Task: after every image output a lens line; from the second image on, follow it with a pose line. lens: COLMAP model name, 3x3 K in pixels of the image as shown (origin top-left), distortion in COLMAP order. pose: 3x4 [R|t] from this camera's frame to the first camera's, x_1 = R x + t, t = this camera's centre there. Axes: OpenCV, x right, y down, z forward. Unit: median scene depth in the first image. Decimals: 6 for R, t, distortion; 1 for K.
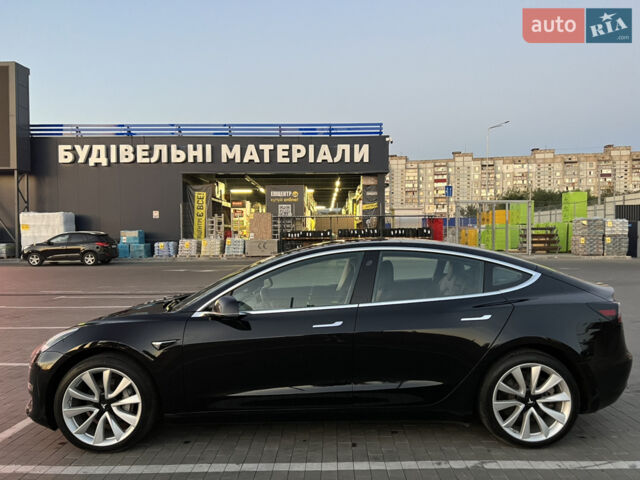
lens RADIAL K [[491.8, 0, 322.1], [0, 491.8, 241.5], [0, 0, 1]] dist [0.028510, -0.016985]
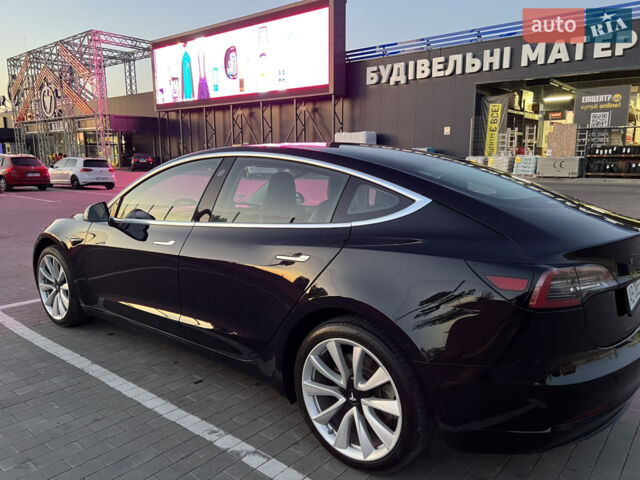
lens RADIAL K [[491.8, 0, 320.9], [0, 491.8, 239.9], [0, 0, 1]] dist [0.028510, -0.016985]
pose [[0.760676, 0.111492, -0.639485, 0.120510], [-0.009203, 0.986893, 0.161113, 0.003478], [0.649067, -0.116670, 0.751732, 0.081634]]
